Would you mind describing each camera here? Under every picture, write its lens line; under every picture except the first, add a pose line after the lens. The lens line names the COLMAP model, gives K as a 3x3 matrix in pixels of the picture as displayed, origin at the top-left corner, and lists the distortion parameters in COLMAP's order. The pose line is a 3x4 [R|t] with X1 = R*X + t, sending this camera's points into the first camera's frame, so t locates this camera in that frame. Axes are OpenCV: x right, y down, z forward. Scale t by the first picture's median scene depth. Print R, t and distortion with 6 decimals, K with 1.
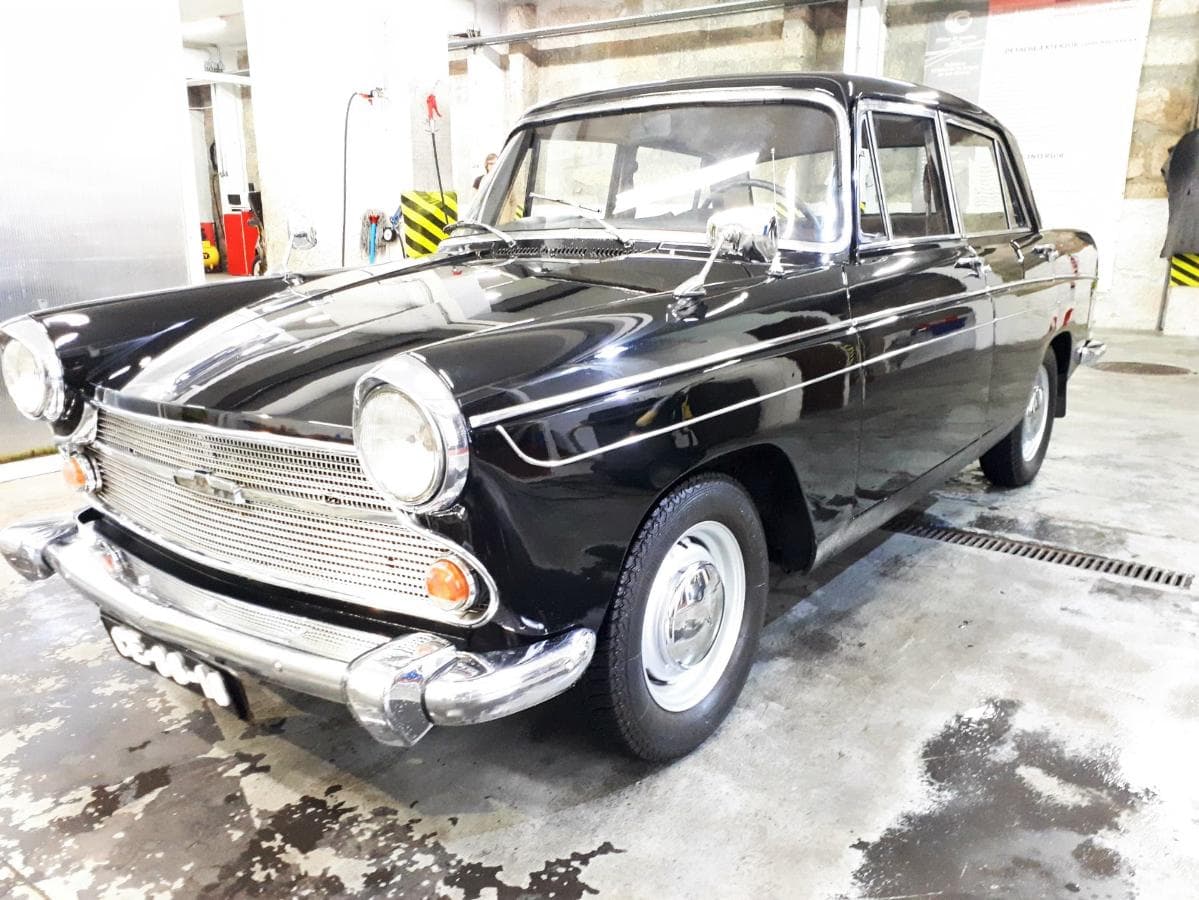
lens RADIAL K [[961.8, 0, 599.5], [0, 961.8, 450.0], [0, 0, 1]] dist [-0.001309, 0.005555]
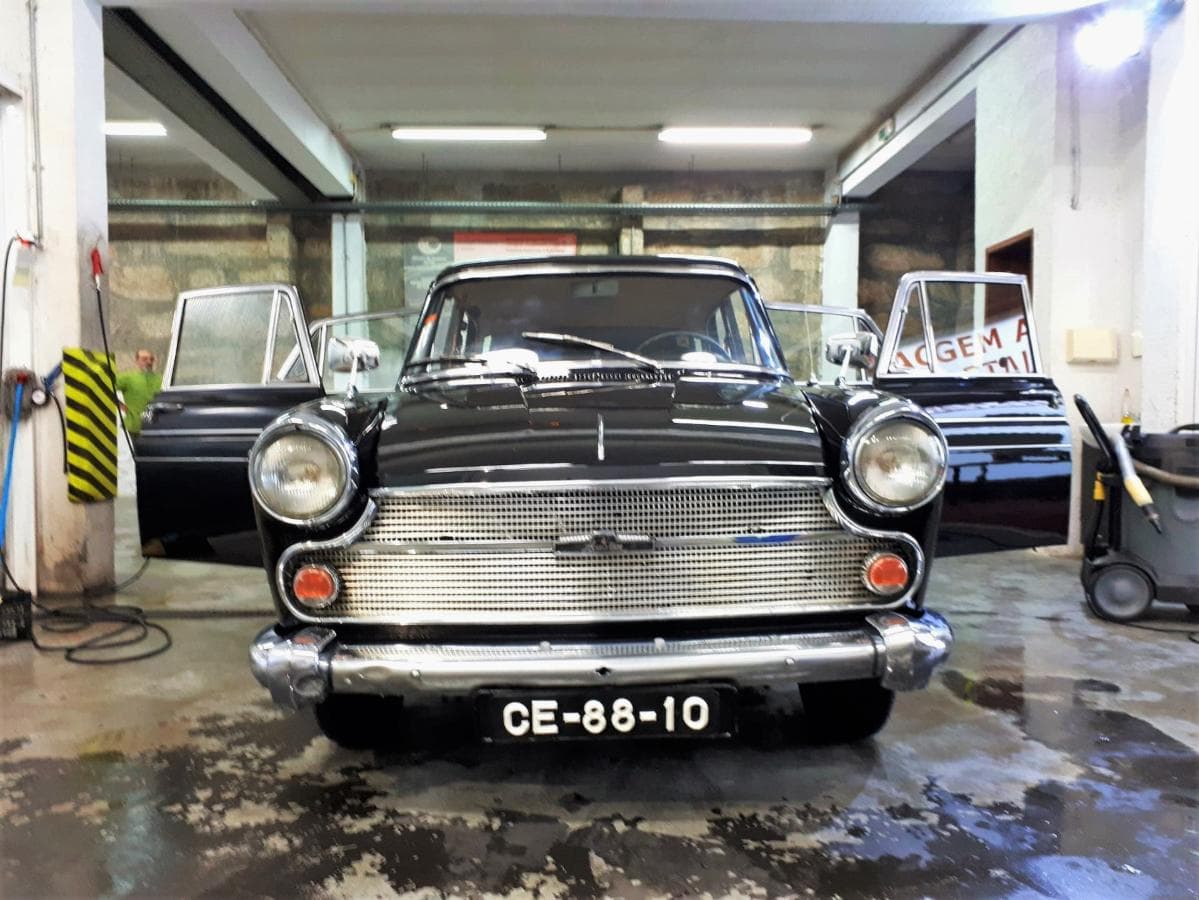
lens RADIAL K [[961.8, 0, 599.5], [0, 961.8, 450.0], [0, 0, 1]] dist [-0.001309, 0.005555]
pose [[0.784999, -0.015505, 0.619303, -1.006397], [0.145745, 0.976249, -0.160299, 0.096704], [-0.602109, 0.216095, 0.768614, 0.124128]]
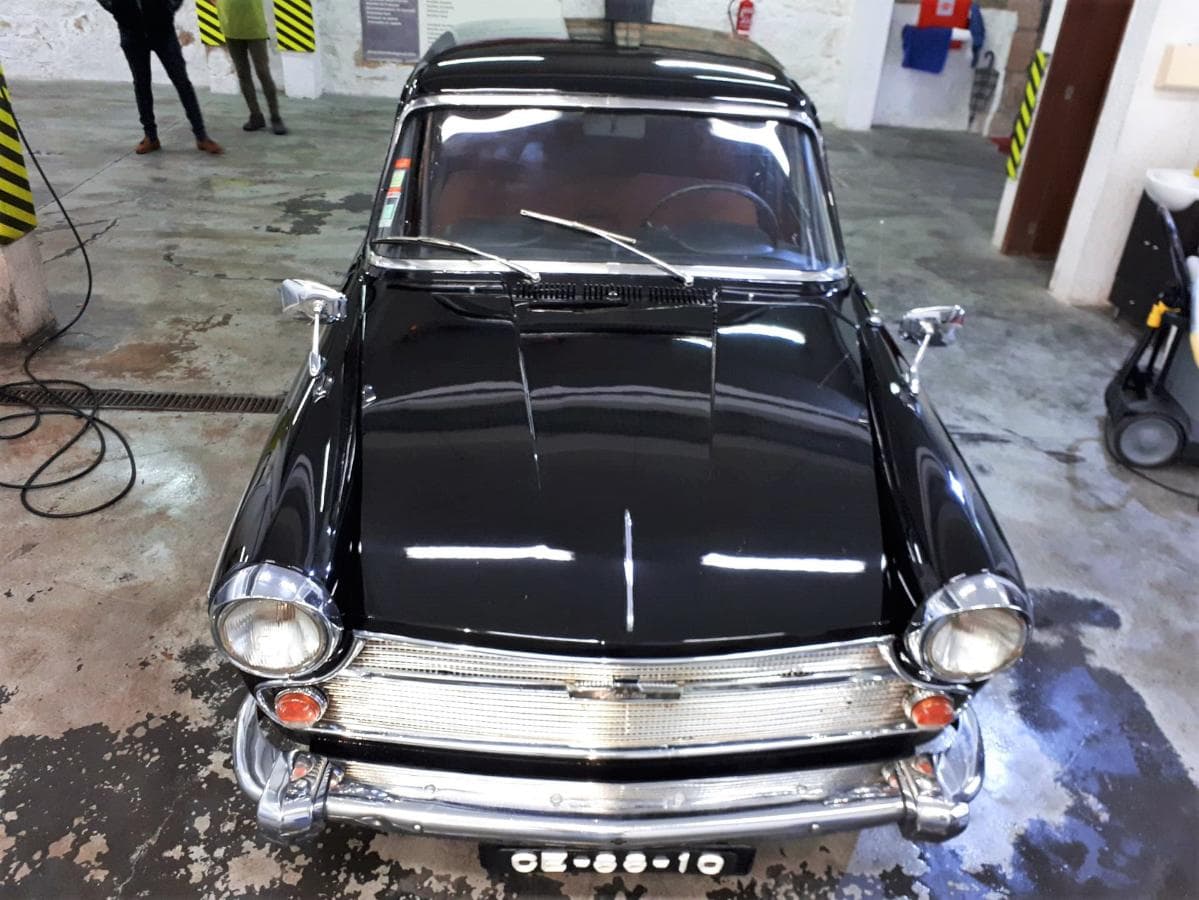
lens RADIAL K [[967.2, 0, 599.9], [0, 967.2, 471.4], [0, 0, 1]] dist [-0.003383, 0.000424]
pose [[0.773696, -0.275933, 0.570311, -0.851793], [0.093185, 0.939946, 0.328356, -0.457560], [-0.626666, -0.200903, 0.752946, 0.299906]]
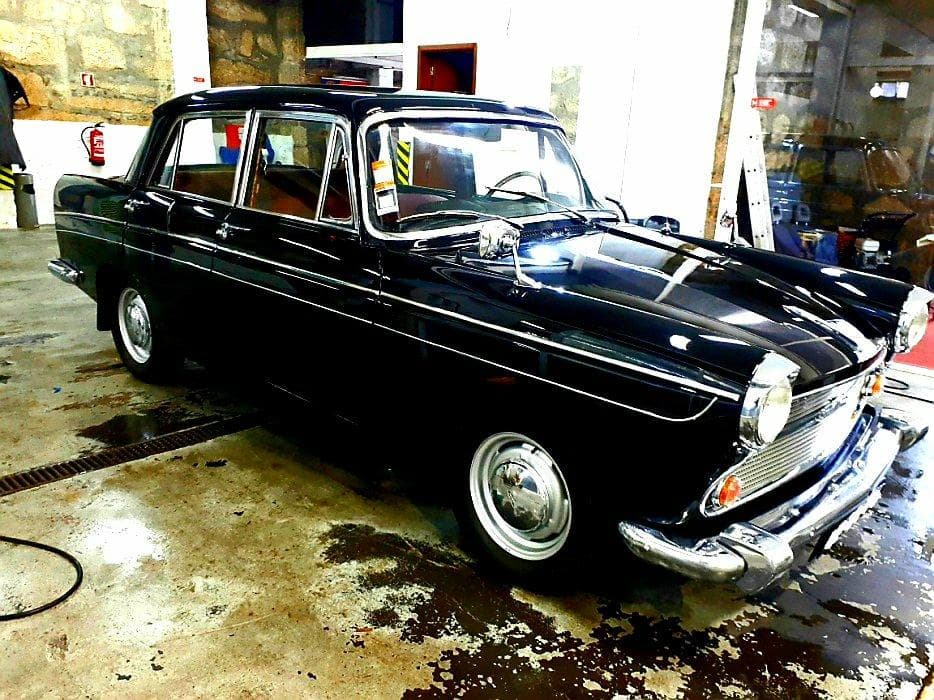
lens RADIAL K [[760.9, 0, 467.0], [0, 760.9, 350.0], [0, 0, 1]] dist [0.005727, 0.005935]
pose [[0.104589, -0.263376, 0.959007, -1.520115], [0.187621, 0.952205, 0.241046, -0.431574], [-0.976657, 0.154719, 0.149005, 1.277384]]
